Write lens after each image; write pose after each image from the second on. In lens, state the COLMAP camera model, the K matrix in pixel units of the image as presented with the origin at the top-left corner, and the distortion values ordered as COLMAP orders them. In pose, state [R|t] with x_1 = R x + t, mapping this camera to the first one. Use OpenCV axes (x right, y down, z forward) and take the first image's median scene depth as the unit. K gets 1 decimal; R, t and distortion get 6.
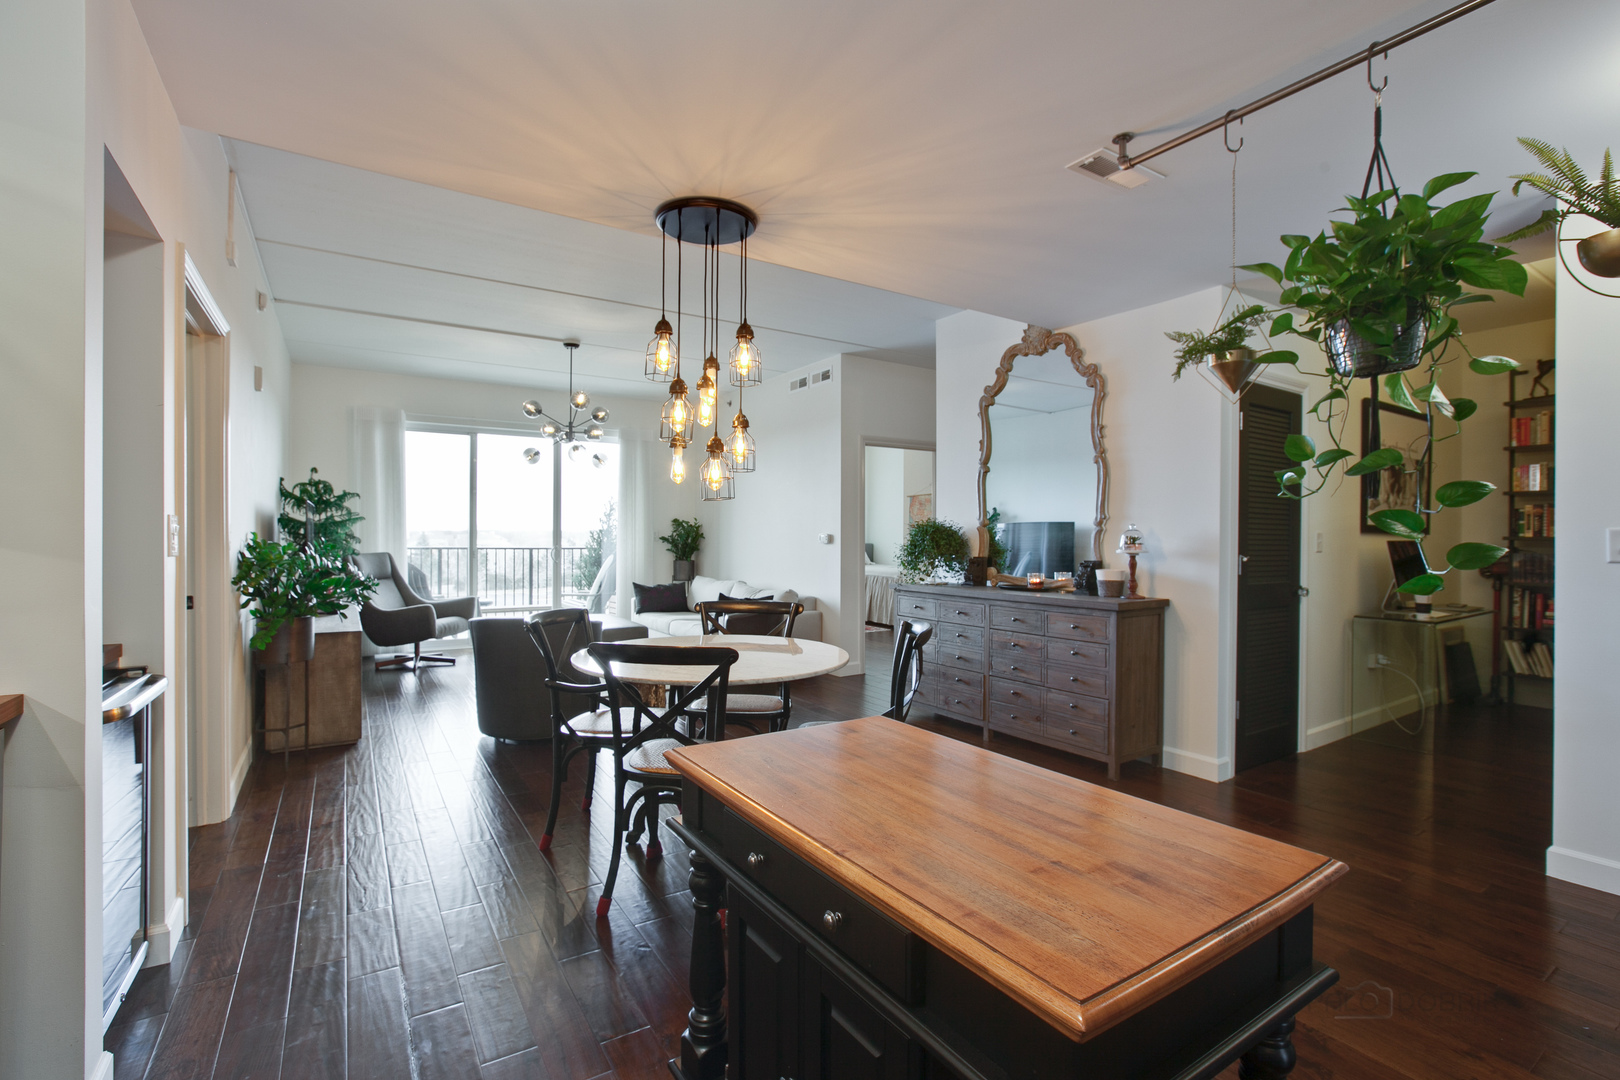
lens RADIAL K [[722.9, 0, 810.0], [0, 722.9, 540.0], [0, 0, 1]] dist [-0.001835, 0.000065]
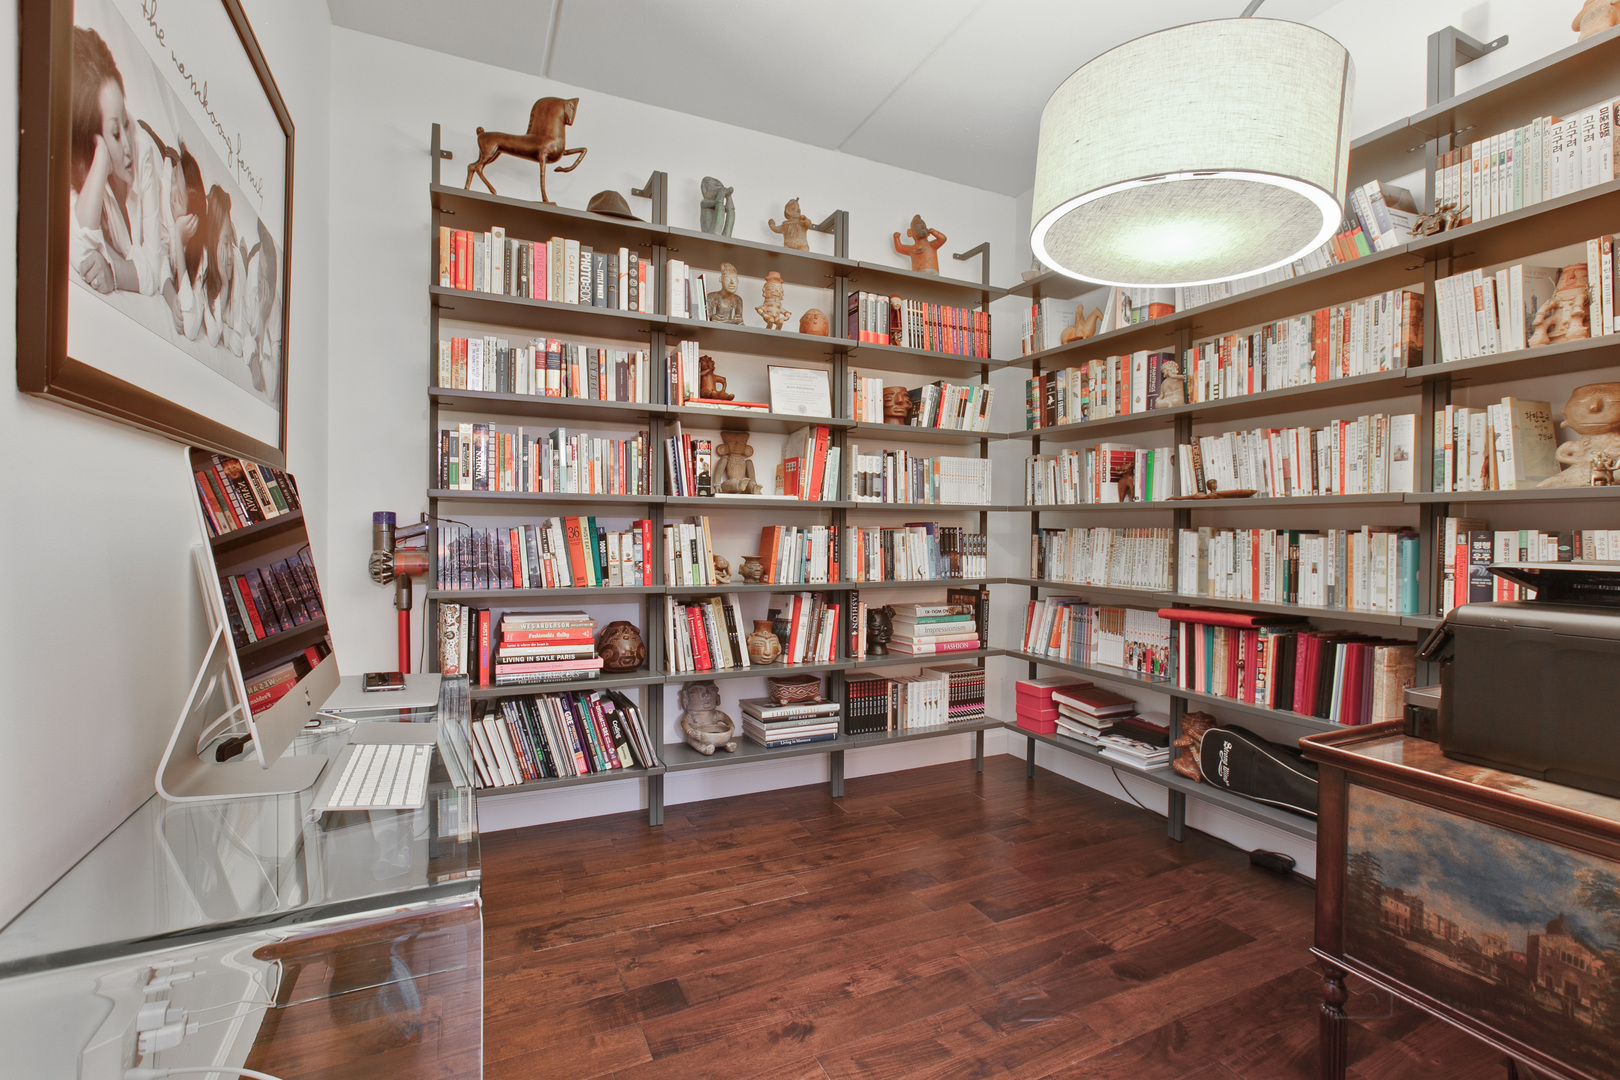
lens RADIAL K [[745.2, 0, 810.4], [0, 745.2, 542.5], [0, 0, 1]] dist [-0.029917, 0.000457]
pose [[0.130983, -0.019430, 0.991194, 0.546074], [-0.001371, 0.999803, 0.019780, 0.018172], [-0.991384, -0.003950, 0.130930, 0.712479]]
